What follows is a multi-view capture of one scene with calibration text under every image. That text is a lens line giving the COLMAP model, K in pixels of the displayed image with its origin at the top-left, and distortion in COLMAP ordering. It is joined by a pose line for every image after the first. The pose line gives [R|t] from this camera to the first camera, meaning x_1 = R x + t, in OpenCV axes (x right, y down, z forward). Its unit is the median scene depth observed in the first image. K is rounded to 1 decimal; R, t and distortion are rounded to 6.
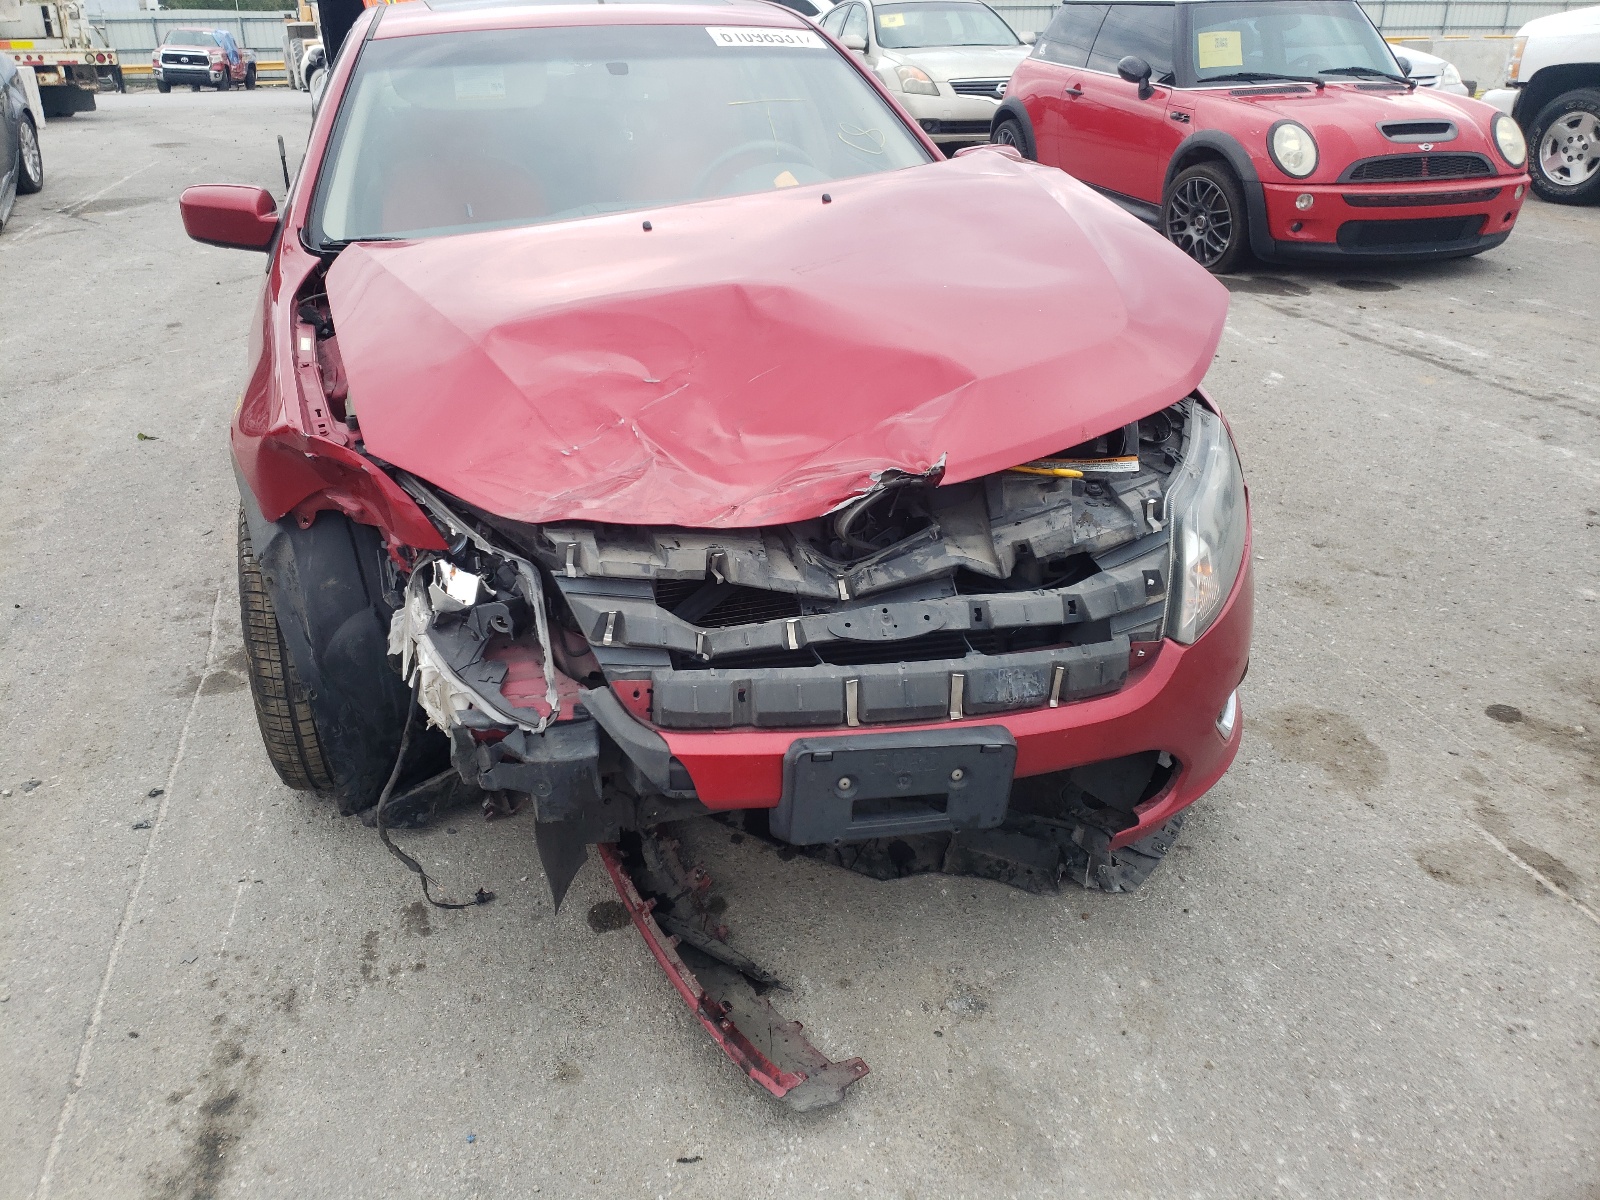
lens RADIAL K [[1282.7, 0, 750.3], [0, 1282.7, 561.2], [0, 0, 1]] dist [0.051909, -0.058993]
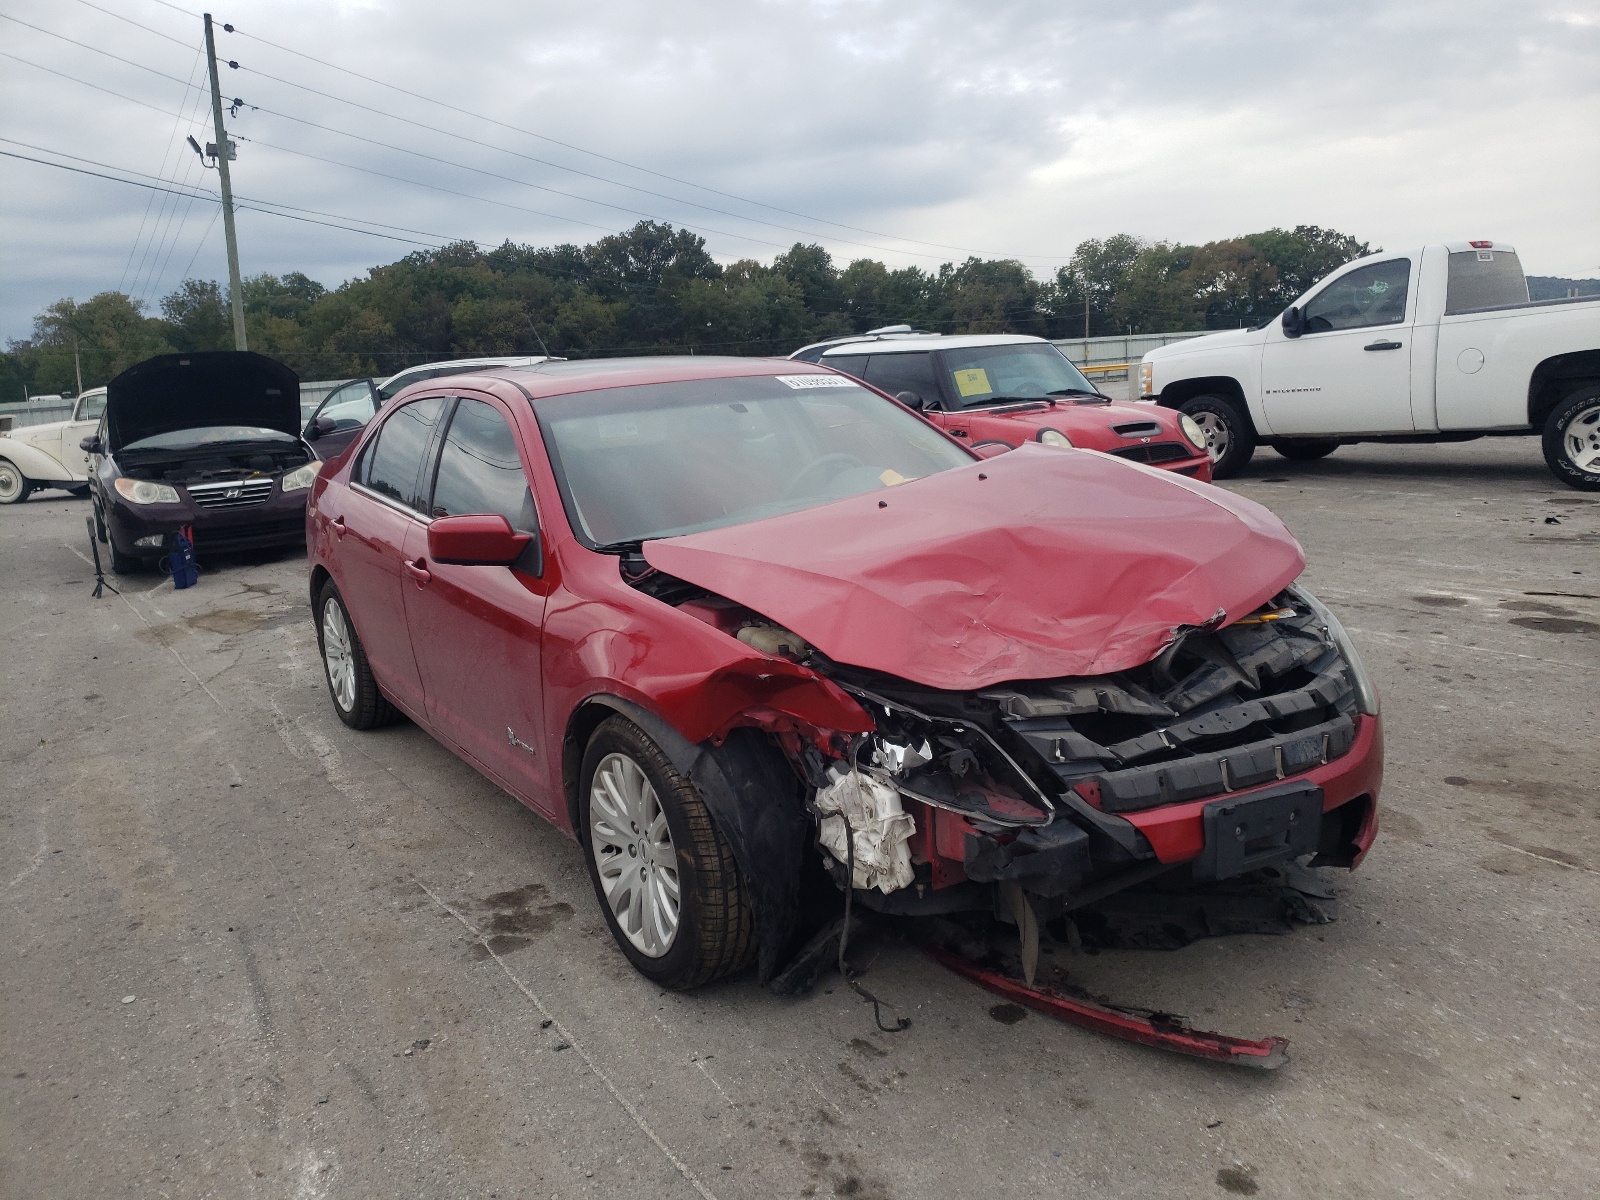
lens RADIAL K [[1260.0, 0, 800.0], [0, 1260.0, 600.0], [0, 0, 1]] dist [0.018213, 0.007897]
pose [[0.947074, -0.108907, 0.301976, -0.731797], [0.174346, 0.964367, -0.198997, 0.111587], [-0.269543, 0.241113, 0.932315, -0.228513]]
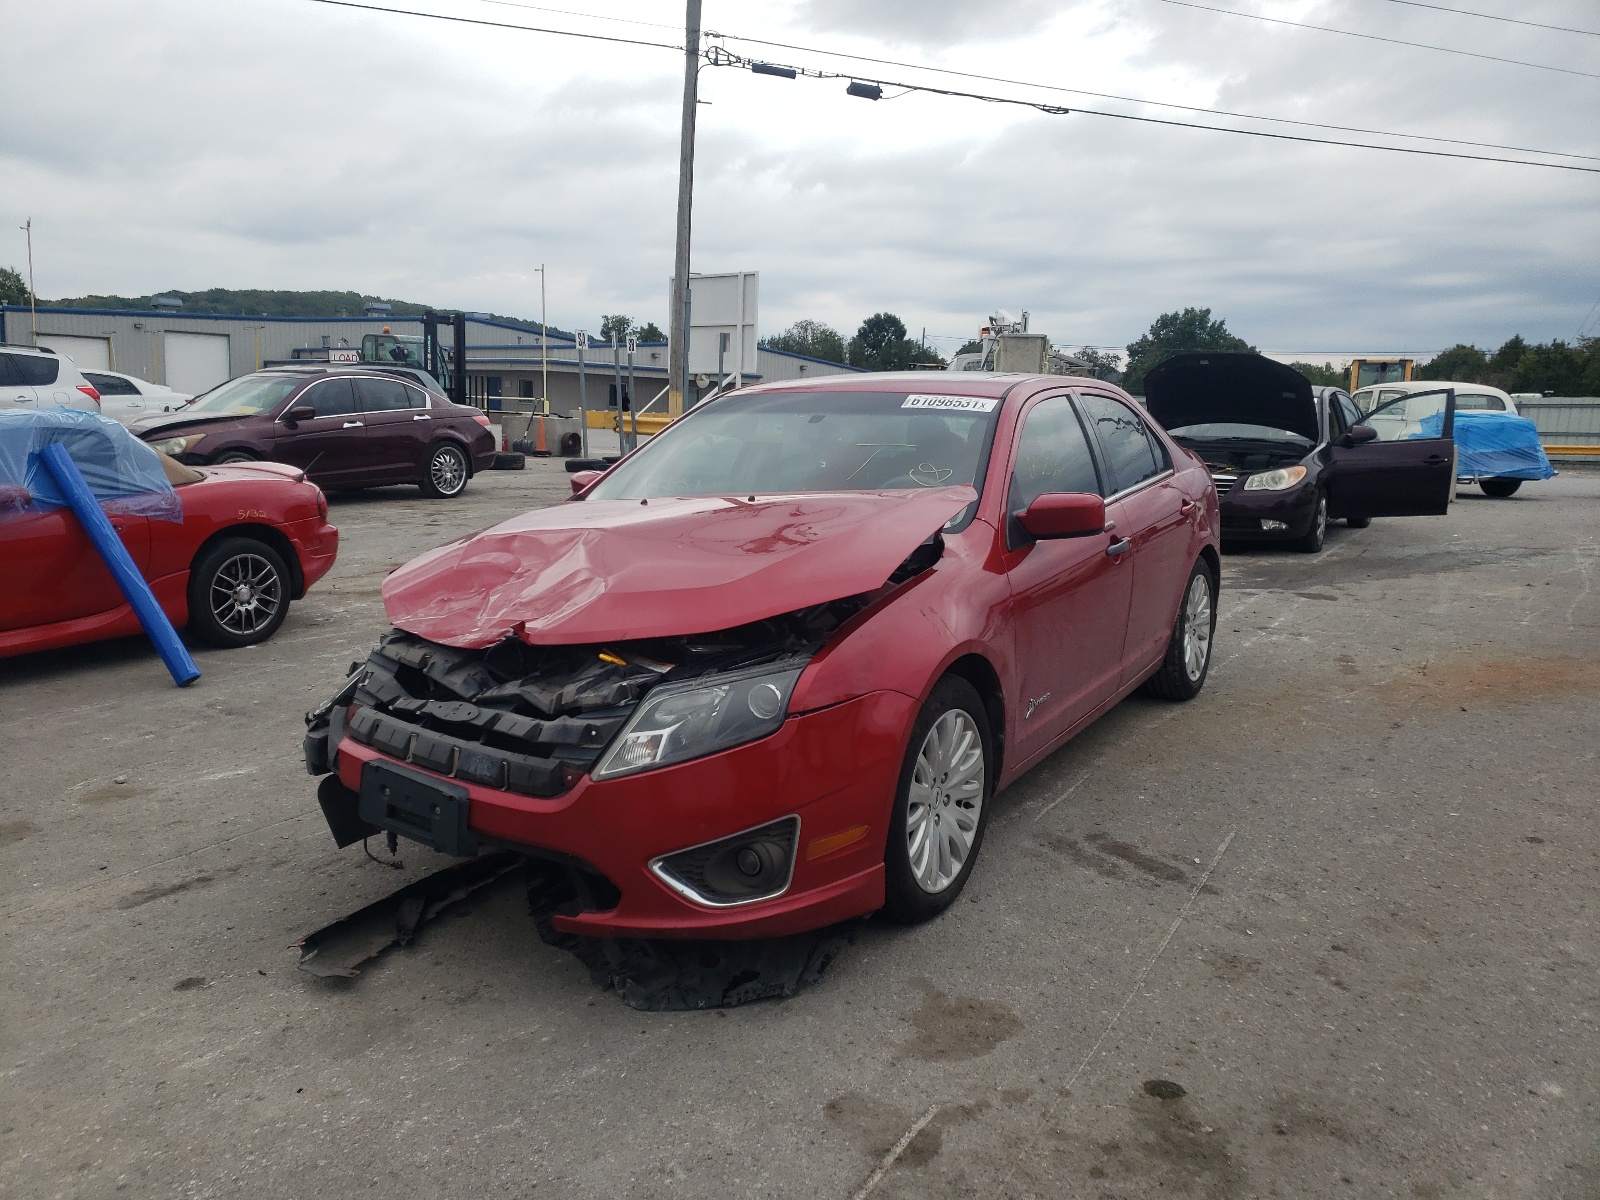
lens RADIAL K [[1282.7, 0, 750.3], [0, 1282.7, 561.2], [0, 0, 1]] dist [0.051909, -0.058993]
pose [[0.675536, 0.121181, -0.727301, 1.459486], [-0.315502, 0.939044, -0.136585, -0.024998], [0.666415, 0.321733, 0.672591, 0.084424]]
